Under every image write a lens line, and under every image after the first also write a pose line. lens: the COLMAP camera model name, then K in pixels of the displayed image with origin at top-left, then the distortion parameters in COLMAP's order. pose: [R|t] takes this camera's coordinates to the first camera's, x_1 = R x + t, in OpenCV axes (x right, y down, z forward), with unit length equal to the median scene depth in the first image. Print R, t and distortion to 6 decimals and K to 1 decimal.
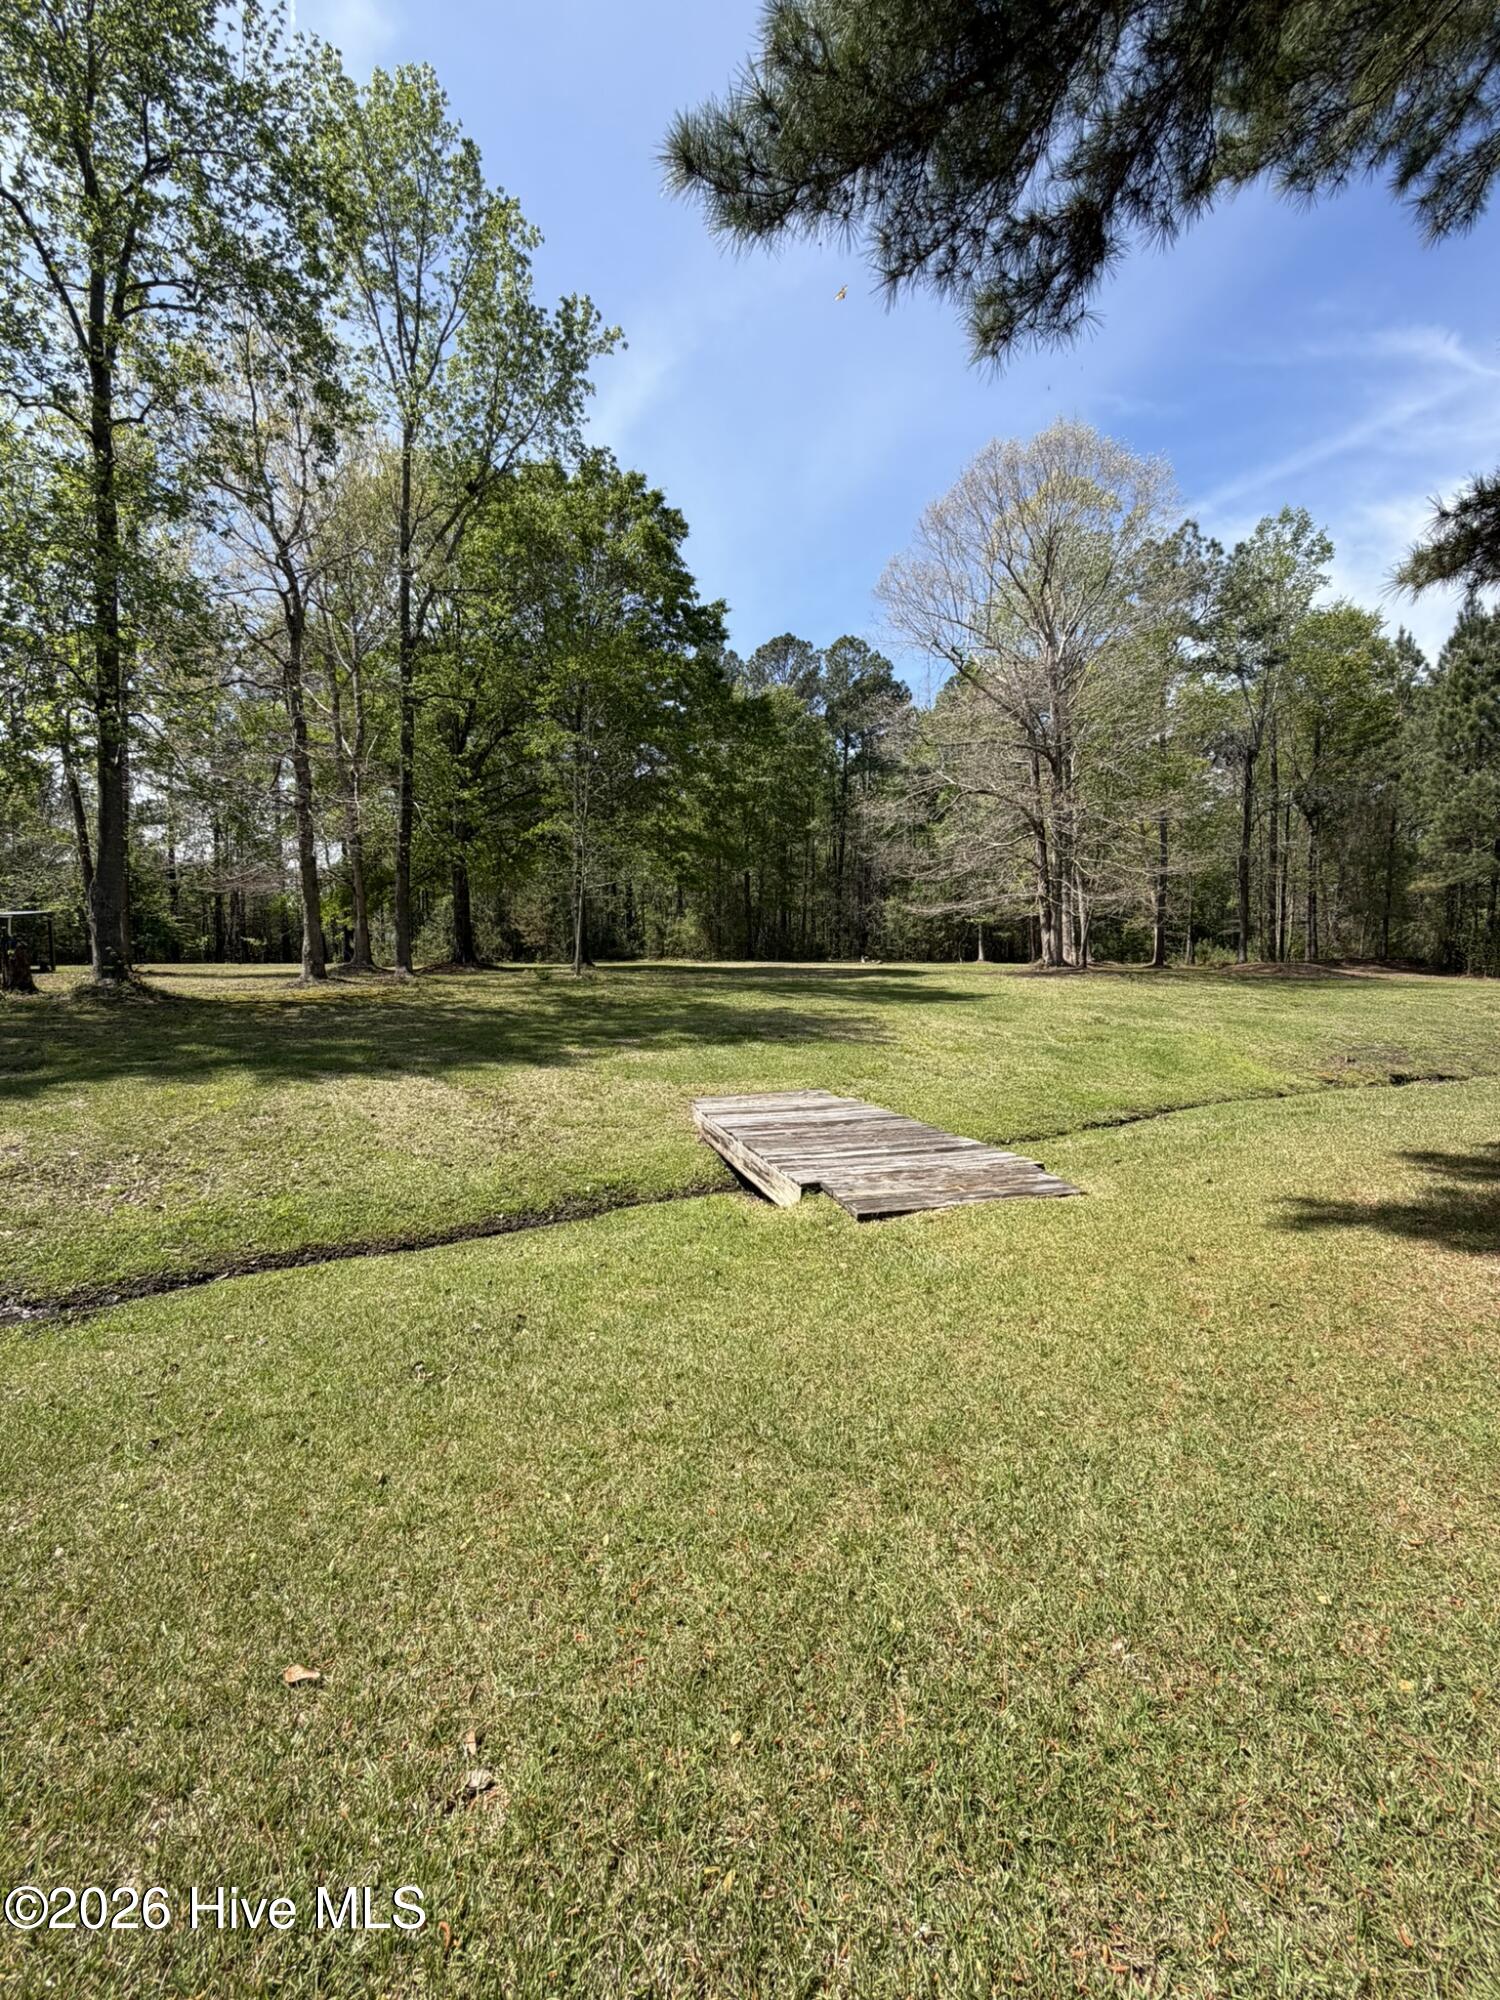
lens RADIAL K [[802.7, 0, 739.0], [0, 802.7, 990.4], [0, 0, 1]] dist [-0.012041, -0.000032]
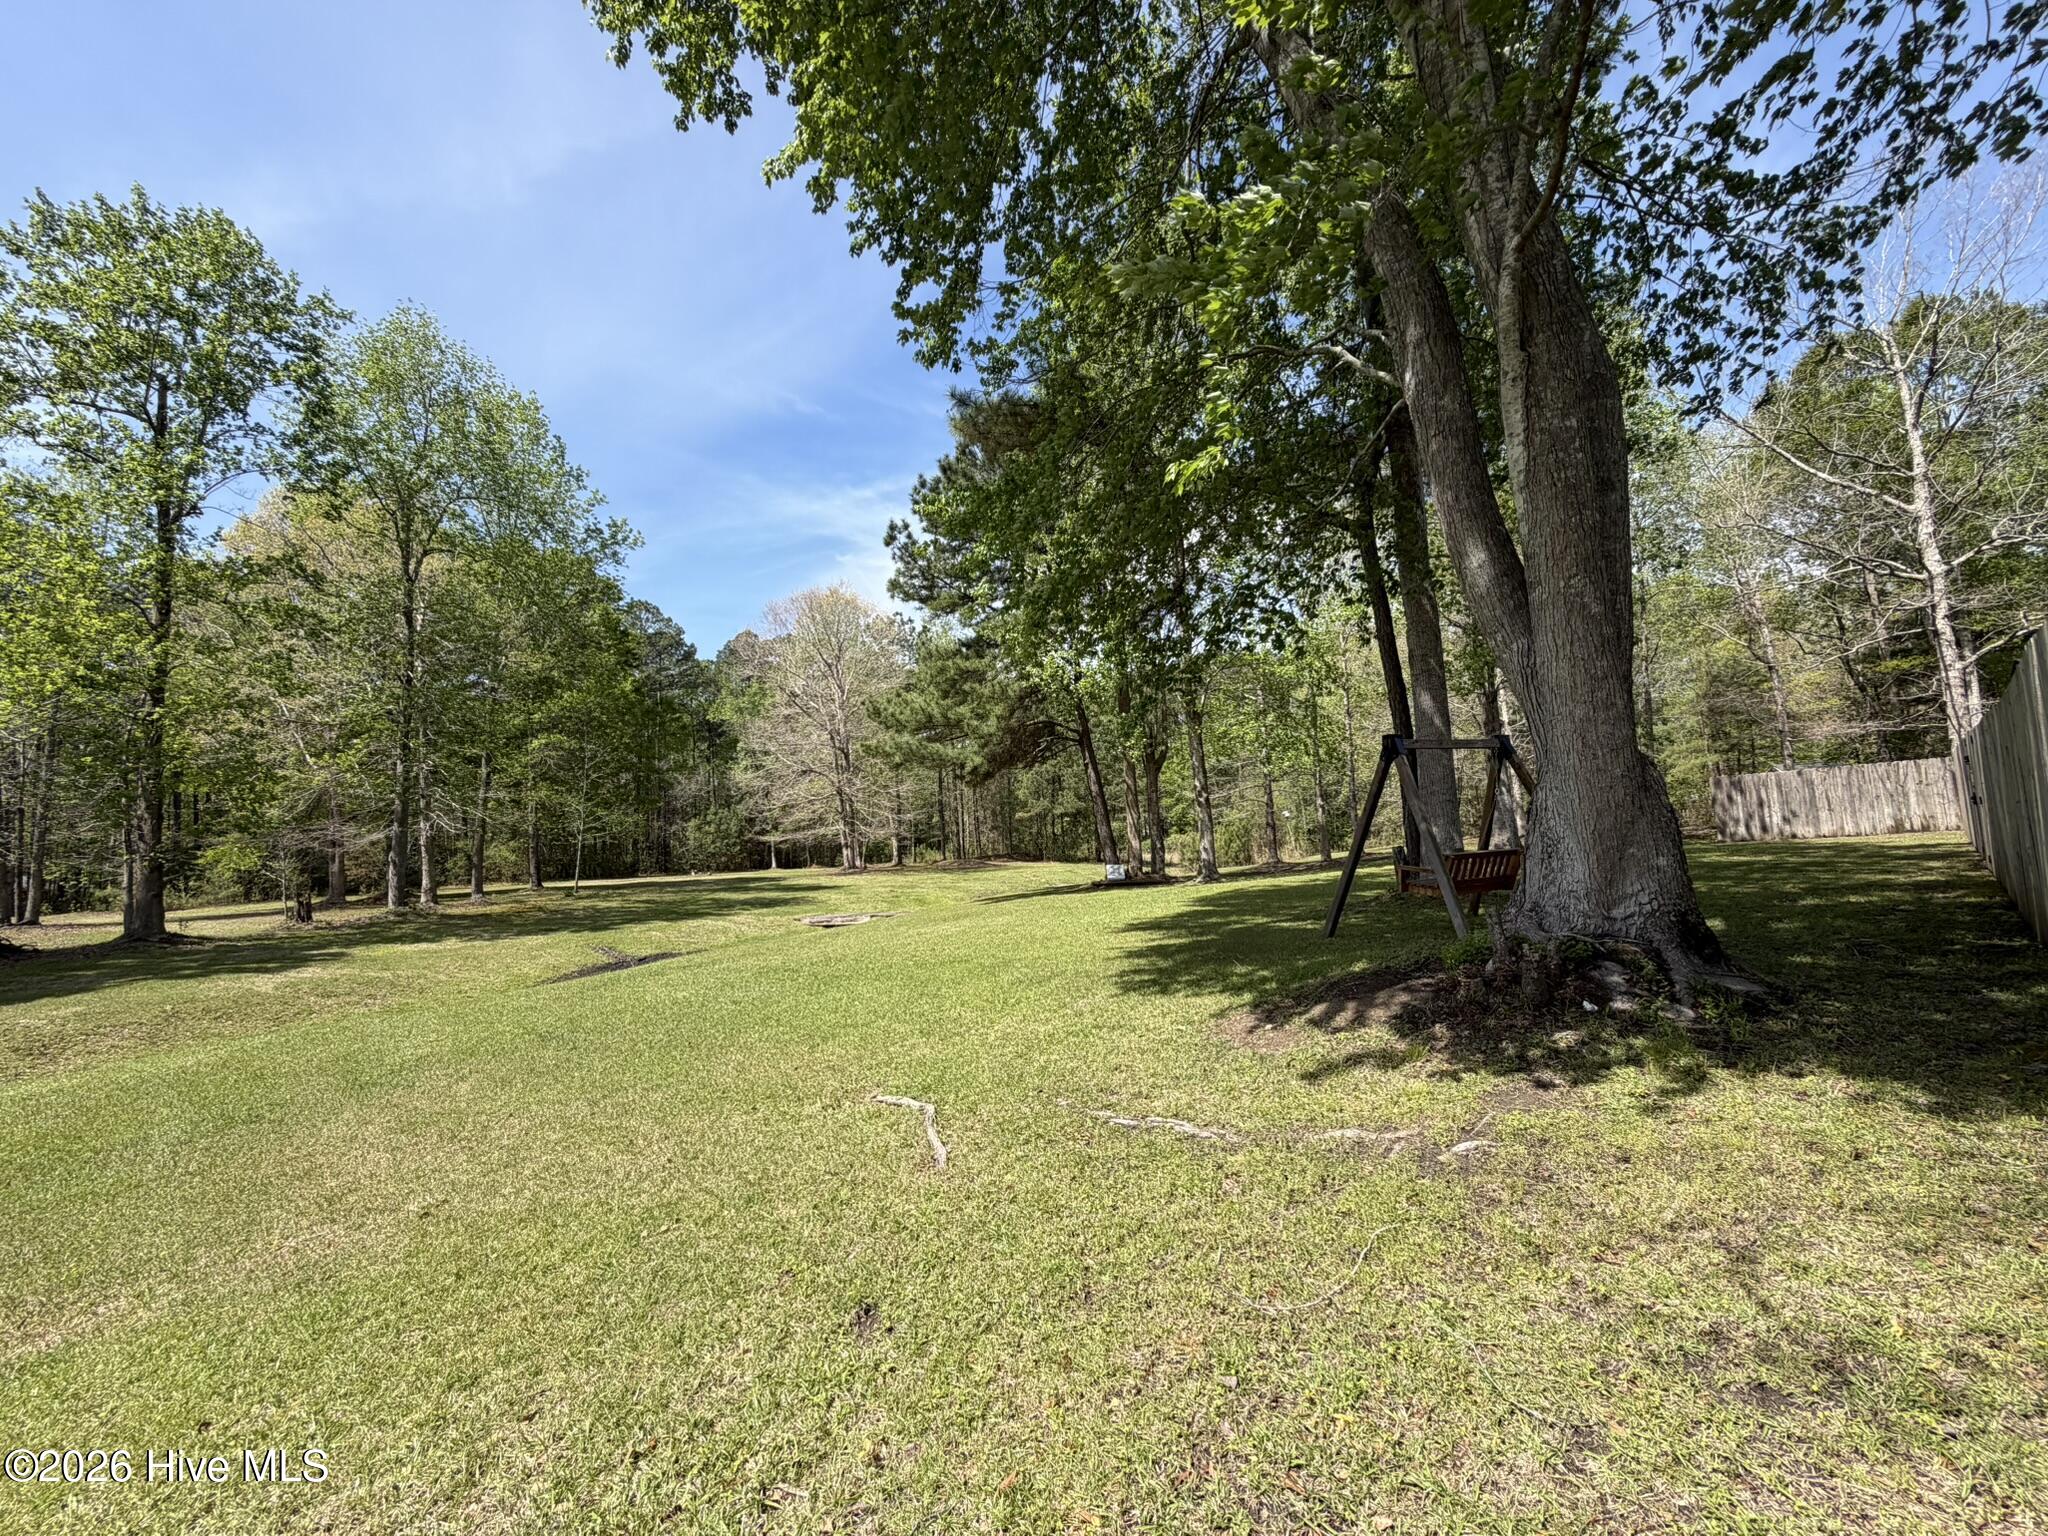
lens RADIAL K [[821.9, 0, 1024.2], [0, 821.9, 775.3], [0, 0, 1]] dist [-0.012041, -0.000032]
pose [[0.788548, 0.009418, 0.614901, -0.345371], [0.080773, 0.989635, -0.118740, 0.008823], [-0.609646, 0.143299, 0.779613, -0.547737]]
